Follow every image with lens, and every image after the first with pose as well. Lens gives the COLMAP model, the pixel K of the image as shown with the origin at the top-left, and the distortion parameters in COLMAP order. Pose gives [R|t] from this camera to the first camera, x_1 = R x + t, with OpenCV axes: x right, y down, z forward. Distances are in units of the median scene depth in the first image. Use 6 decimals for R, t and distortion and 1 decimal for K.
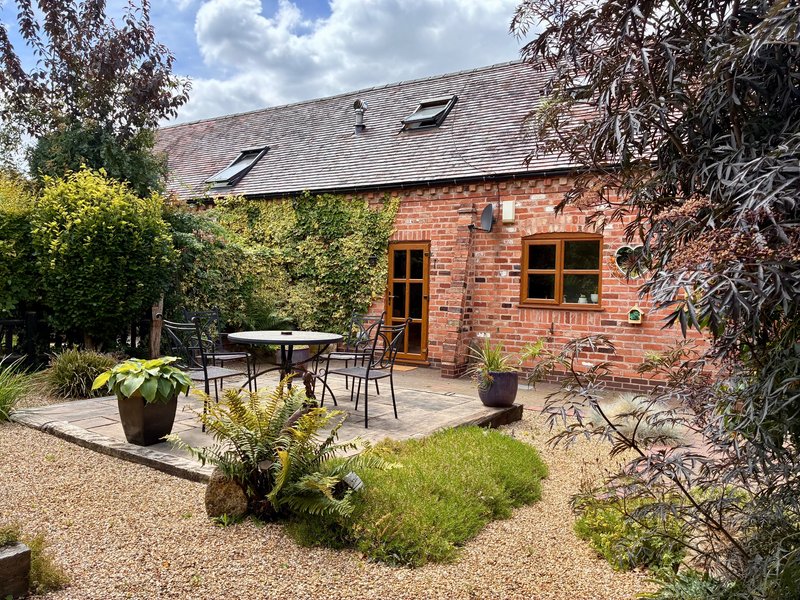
lens RADIAL K [[611.5, 0, 401.6], [0, 611.5, 301.7], [0, 0, 1]] dist [0.044443, -0.023367]
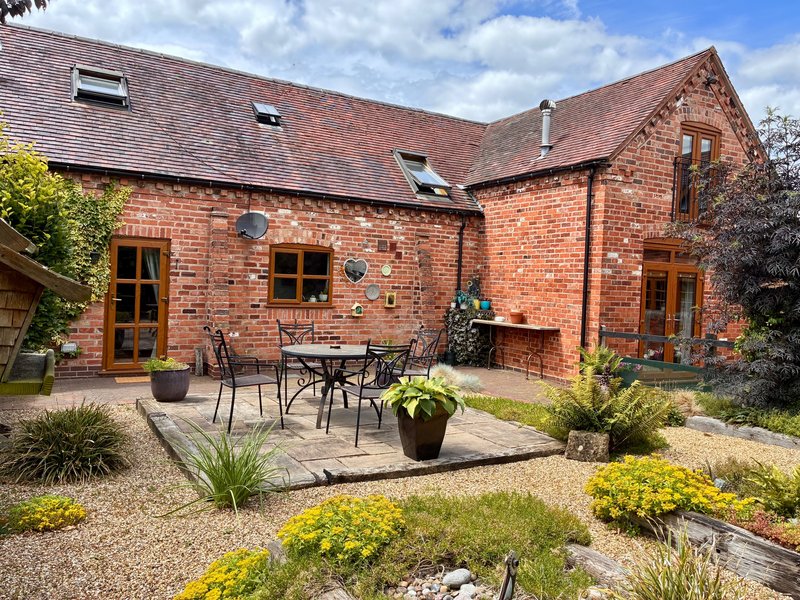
lens RADIAL K [[611.5, 0, 402.1], [0, 611.5, 299.0], [0, 0, 1]] dist [0.044443, -0.023367]
pose [[0.421002, -0.031971, 0.906496, -0.716725], [0.000144, 0.999381, 0.035180, -0.044882], [-0.907060, -0.014680, 0.420746, 0.300316]]
